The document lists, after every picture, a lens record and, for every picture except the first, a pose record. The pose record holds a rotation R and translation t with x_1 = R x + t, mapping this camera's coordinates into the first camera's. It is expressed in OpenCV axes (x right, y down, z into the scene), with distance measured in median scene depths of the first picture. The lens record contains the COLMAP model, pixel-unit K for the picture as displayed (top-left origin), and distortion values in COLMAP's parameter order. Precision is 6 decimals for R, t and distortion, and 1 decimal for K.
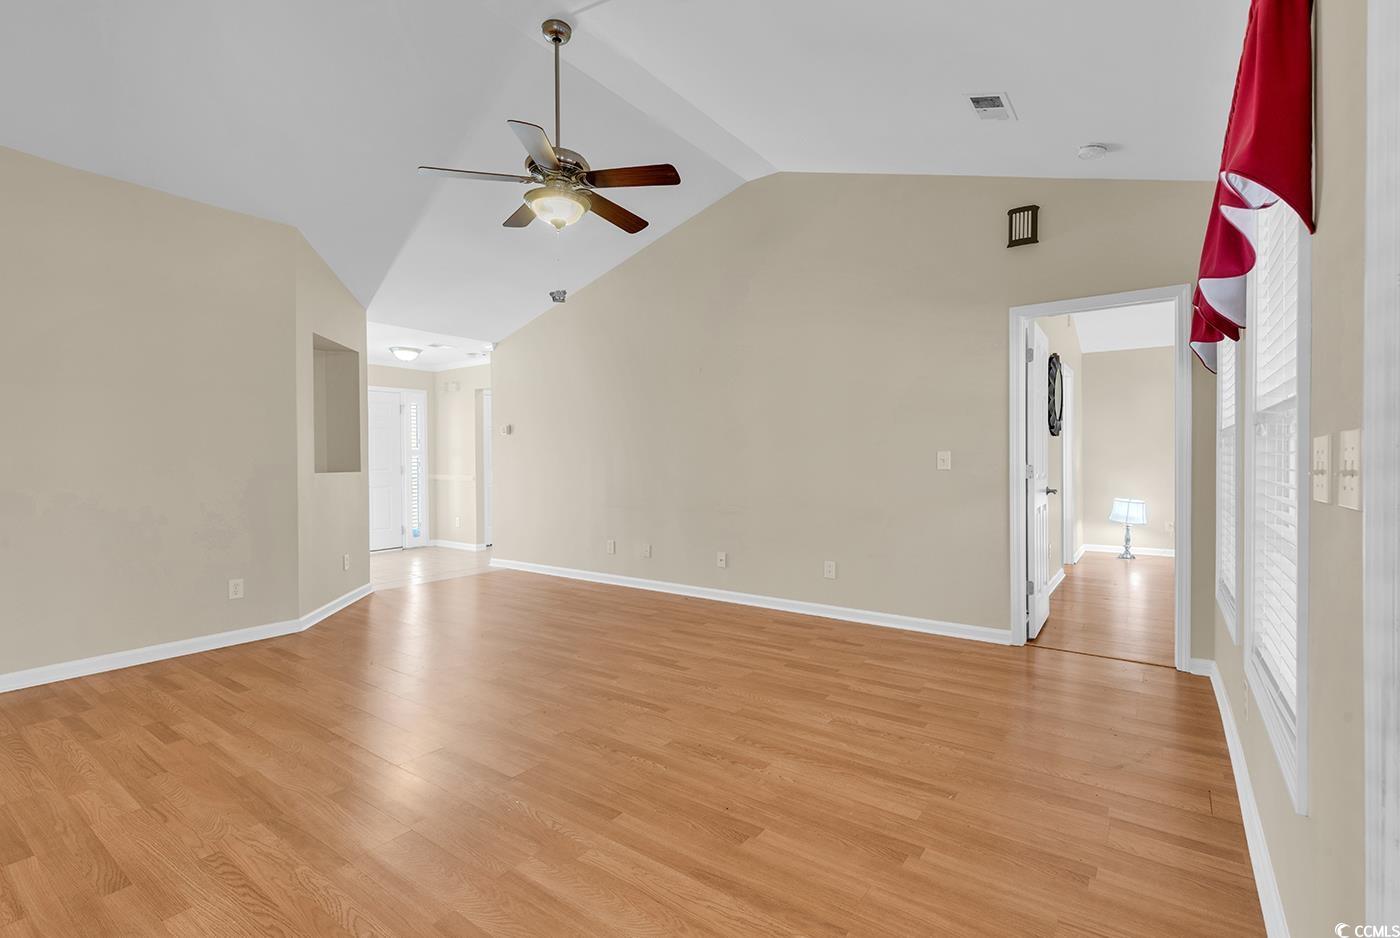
lens RADIAL K [[632.6, 0, 703.3], [0, 632.6, 465.7], [0, 0, 1]] dist [0.003306, 0.000223]
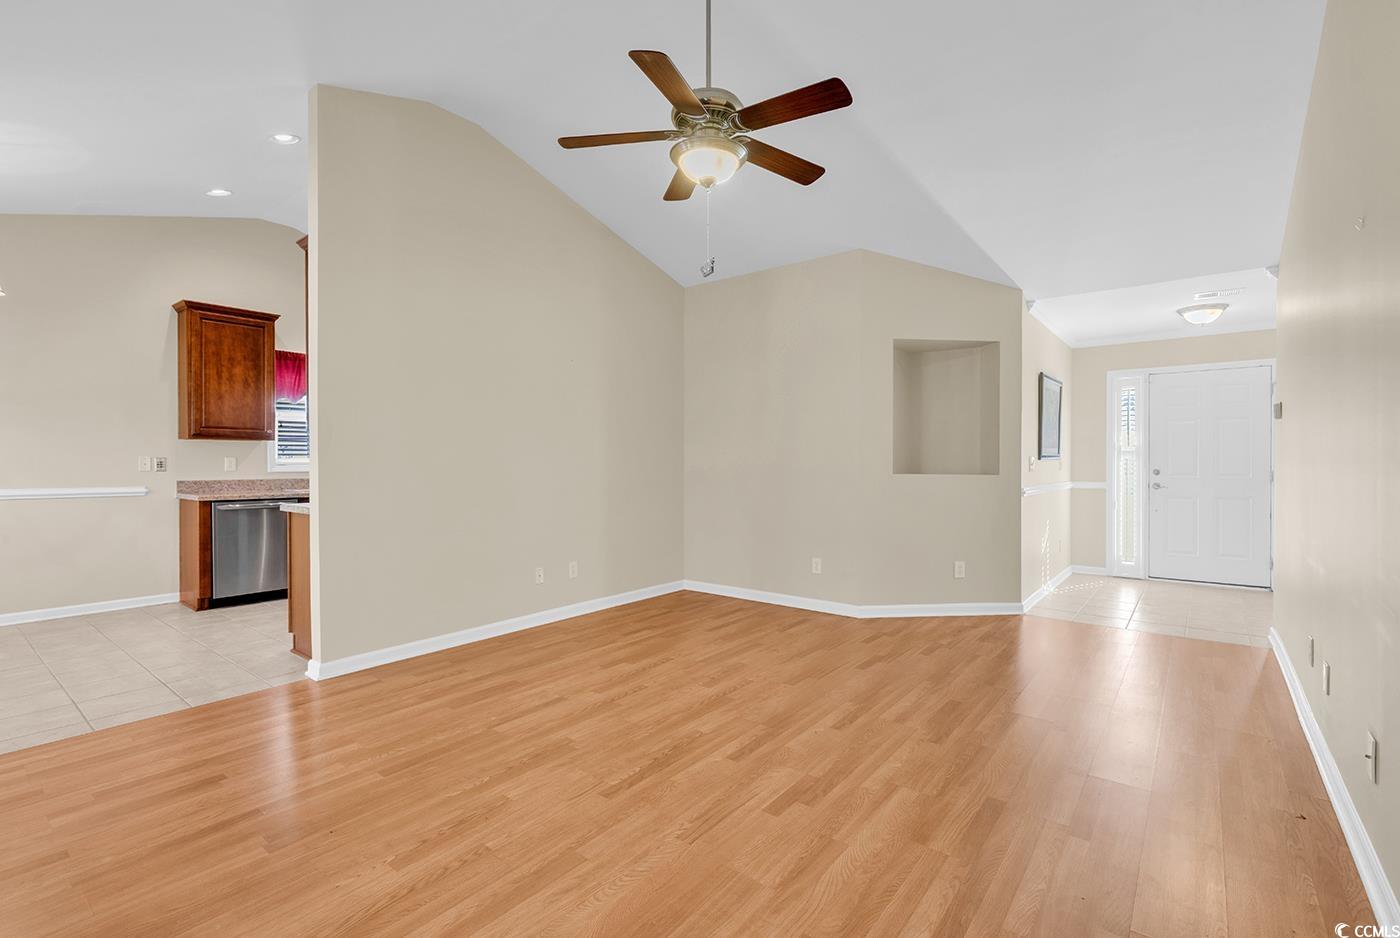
lens RADIAL K [[632.6, 0, 703.3], [0, 632.6, 465.7], [0, 0, 1]] dist [0.003306, 0.000223]
pose [[-0.046299, 0.008784, -0.998889, 0.601615], [-0.013385, 0.999866, 0.009413, -0.010797], [0.998838, 0.013806, -0.046175, 1.011141]]
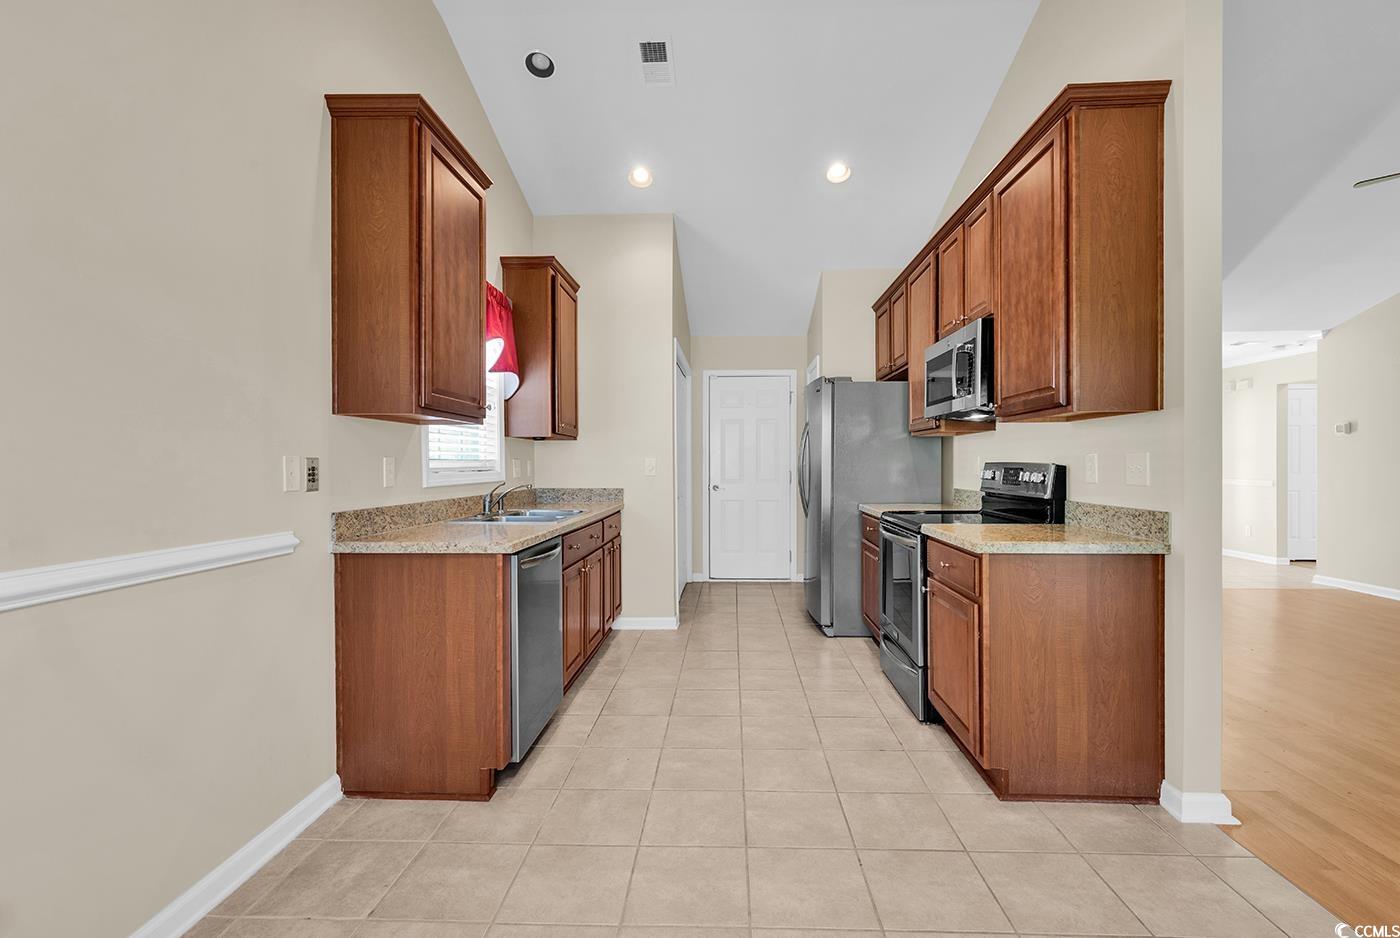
lens RADIAL K [[630.0, 0, 709.6], [0, 630.0, 467.3], [0, 0, 1]] dist [0.003627, 0.000116]
pose [[0.553194, 0.006487, -0.833027, -0.158658], [-0.009213, 0.999956, 0.001668, 0.006956], [0.833002, 0.006752, 0.553229, -0.446782]]
